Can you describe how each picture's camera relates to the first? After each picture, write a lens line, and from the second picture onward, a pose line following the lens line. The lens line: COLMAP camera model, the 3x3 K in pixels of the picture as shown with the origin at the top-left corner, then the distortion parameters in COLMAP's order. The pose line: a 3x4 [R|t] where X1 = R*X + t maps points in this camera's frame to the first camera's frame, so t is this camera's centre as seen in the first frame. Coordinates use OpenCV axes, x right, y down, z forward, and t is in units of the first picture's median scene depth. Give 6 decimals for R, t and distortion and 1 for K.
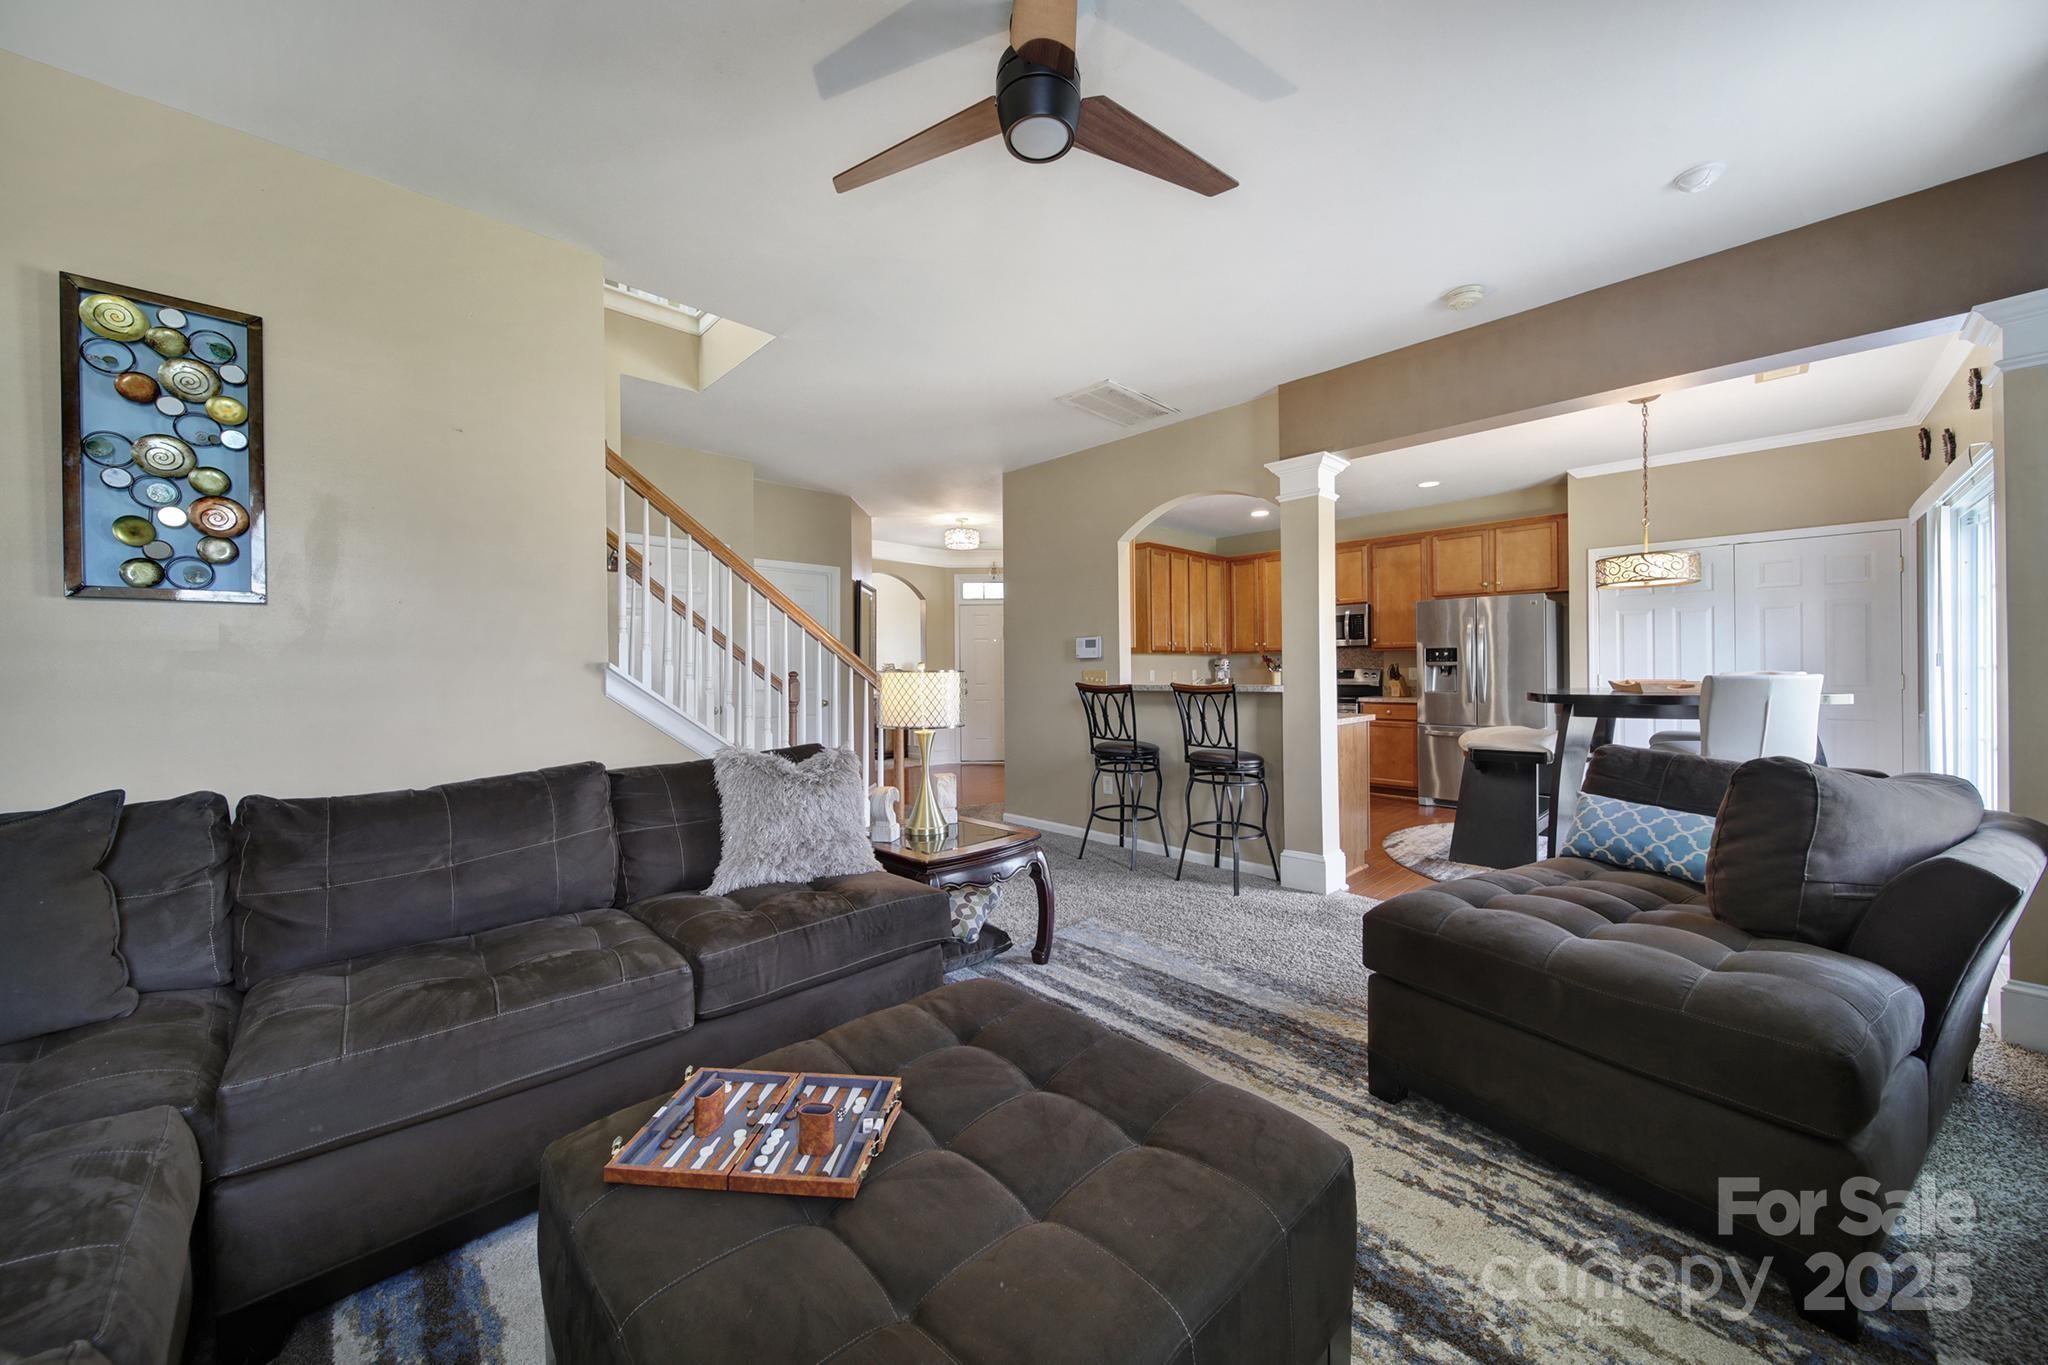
lens RADIAL K [[723.0, 0, 1022.1], [0, 723.0, 669.0], [0, 0, 1]] dist [-0.001294, -0.001036]
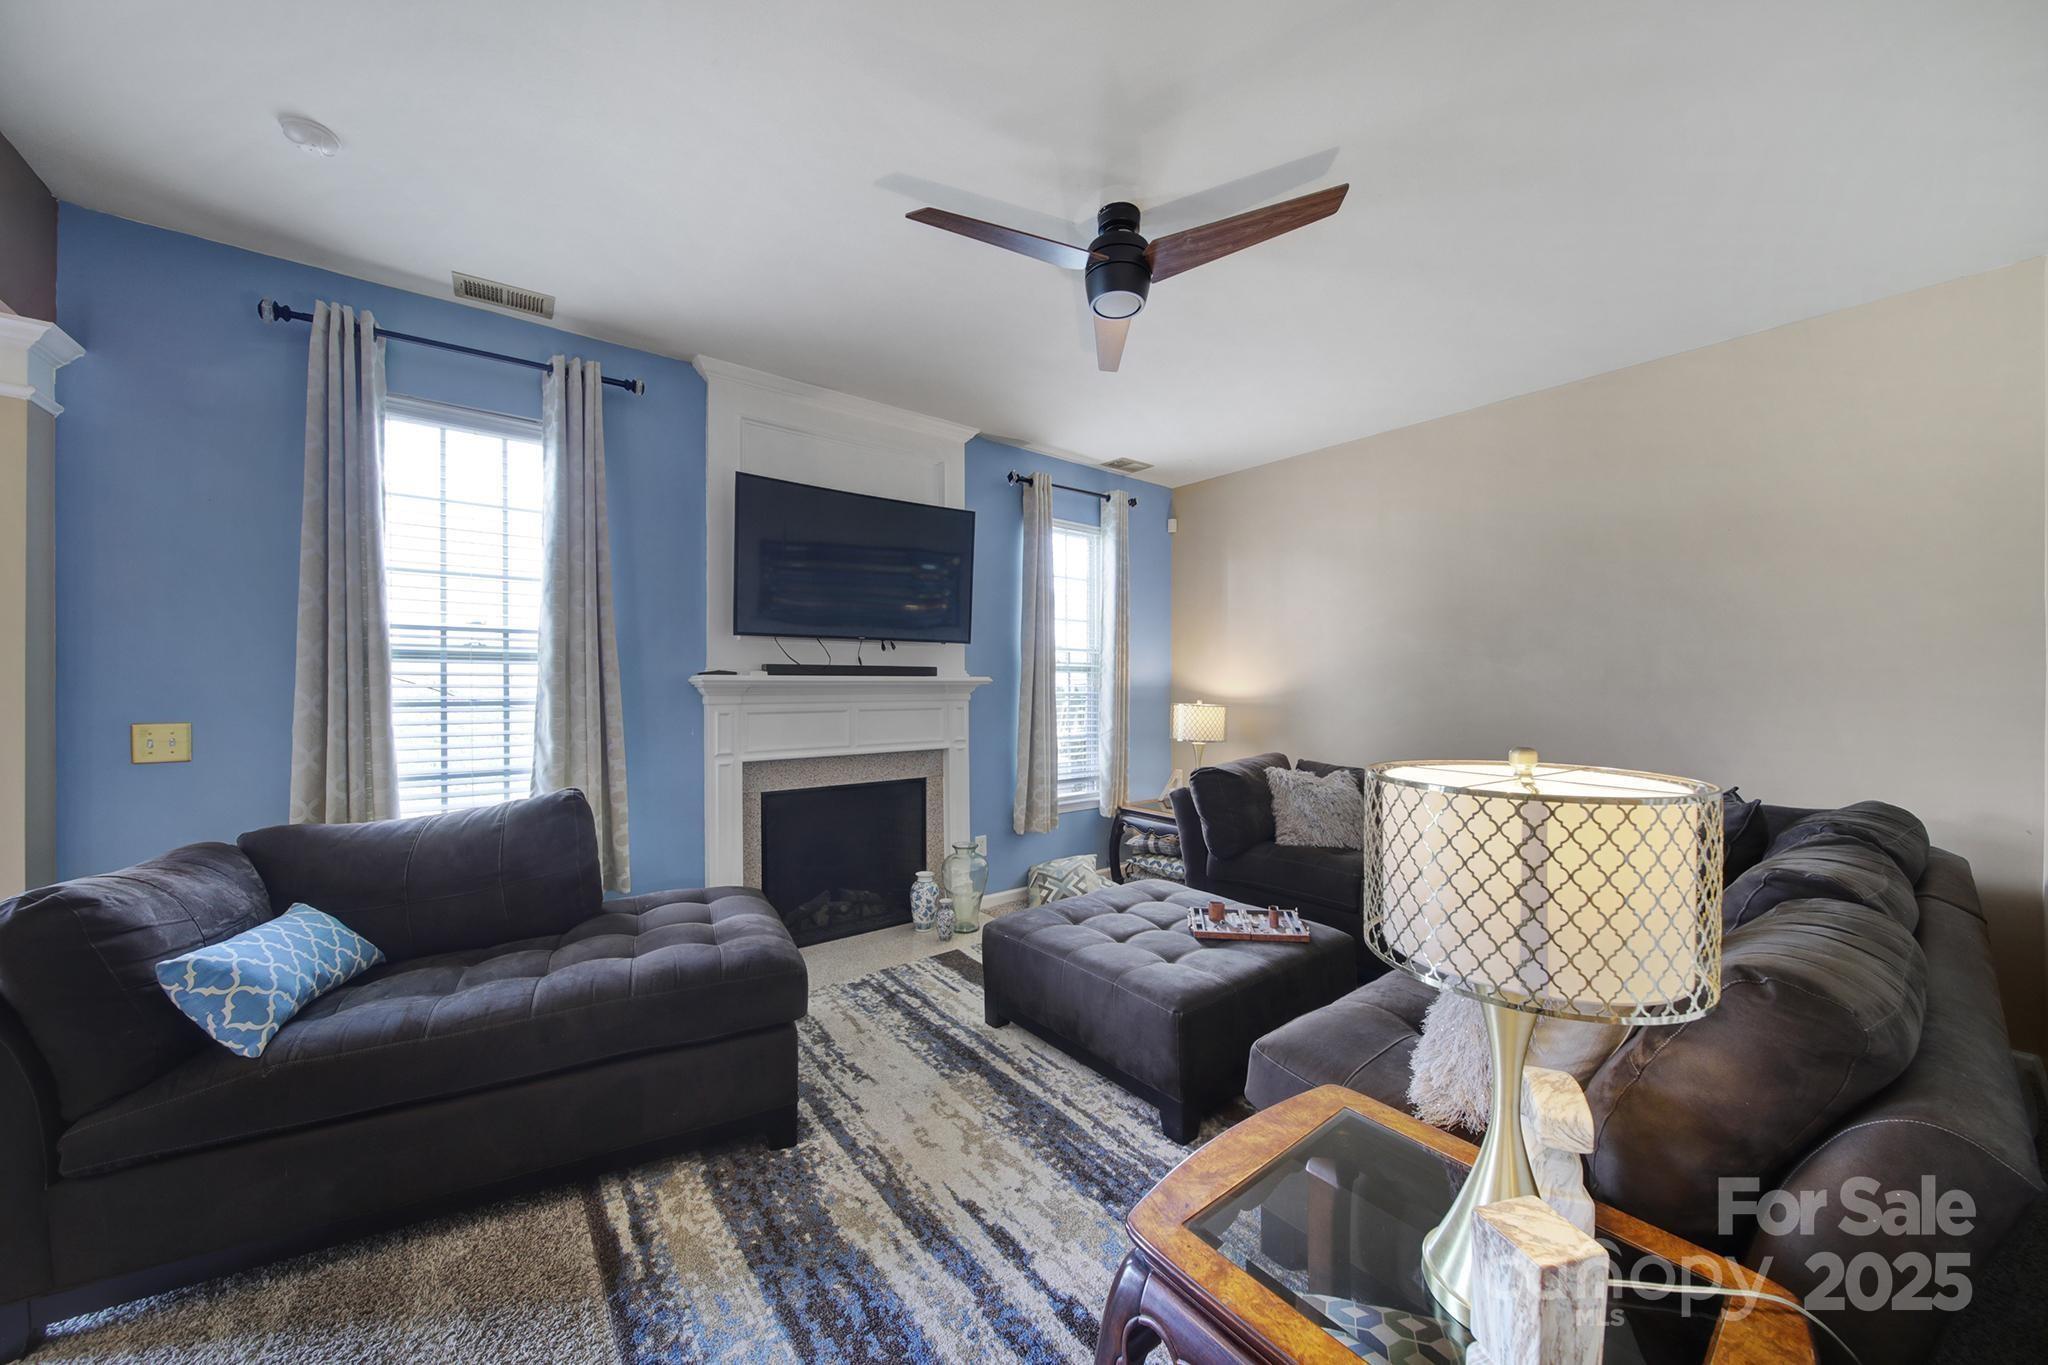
lens RADIAL K [[723.0, 0, 1024.5], [0, 723.0, 685.0], [0, 0, 1]] dist [-0.001294, -0.001036]
pose [[-0.995079, 0.007501, 0.098803, 0.024146], [0.007407, 0.999972, -0.001322, -0.023852], [-0.098810, -0.000583, -0.995106, 0.838597]]
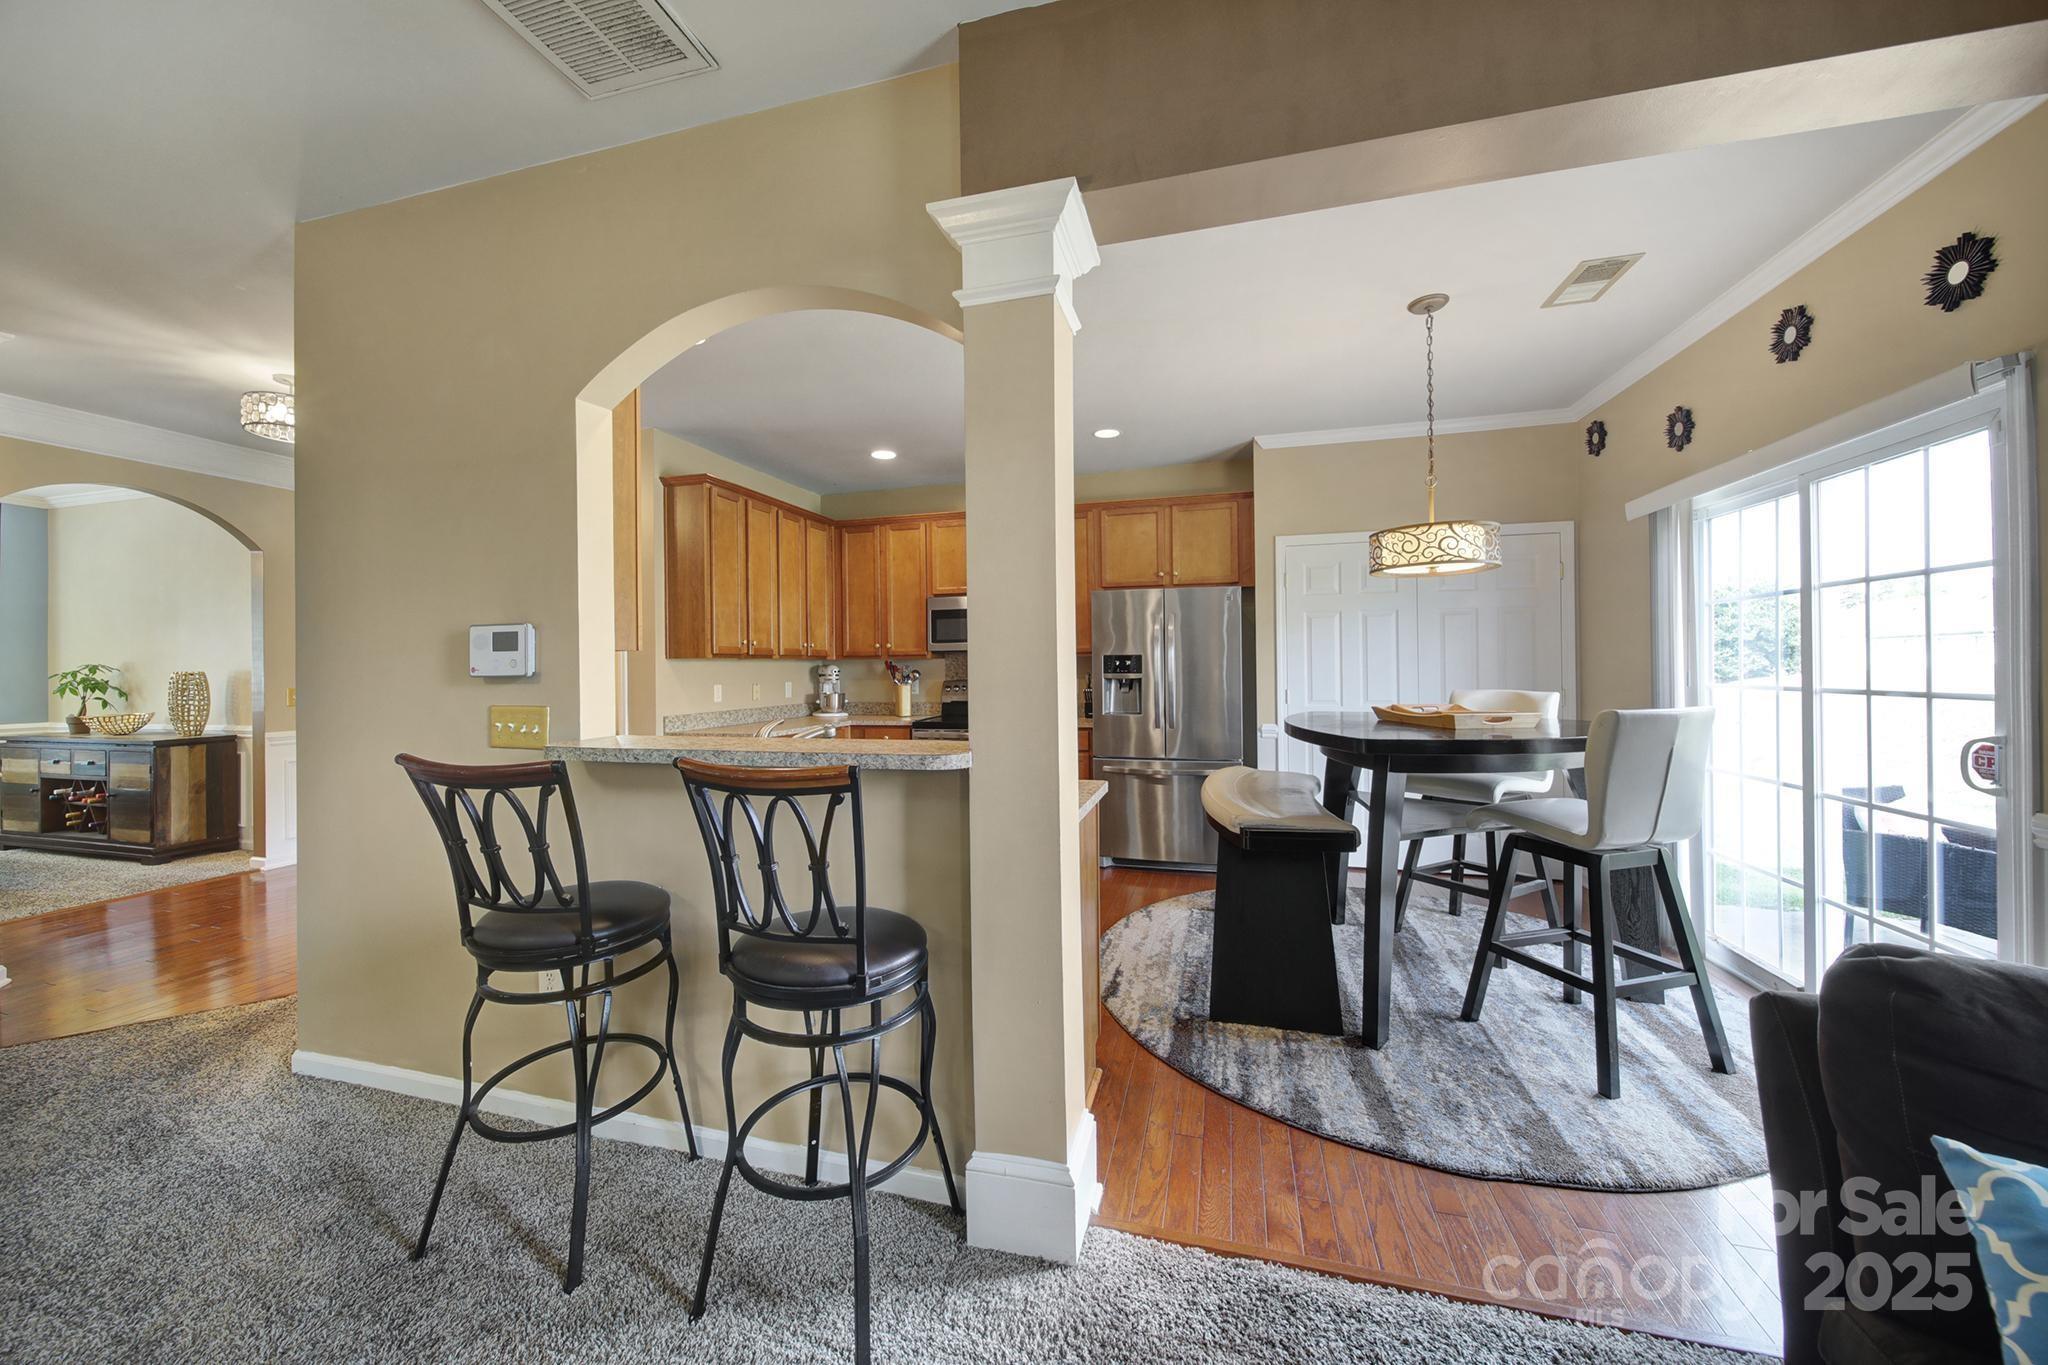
lens RADIAL K [[723.0, 0, 1023.9], [0, 723.0, 670.6], [0, 0, 1]] dist [-0.001294, -0.001036]
pose [[0.863160, -0.003217, 0.504920, 0.150462], [0.001302, 0.999991, 0.004146, -0.021056], [-0.504929, -0.002921, 0.863156, 0.526915]]
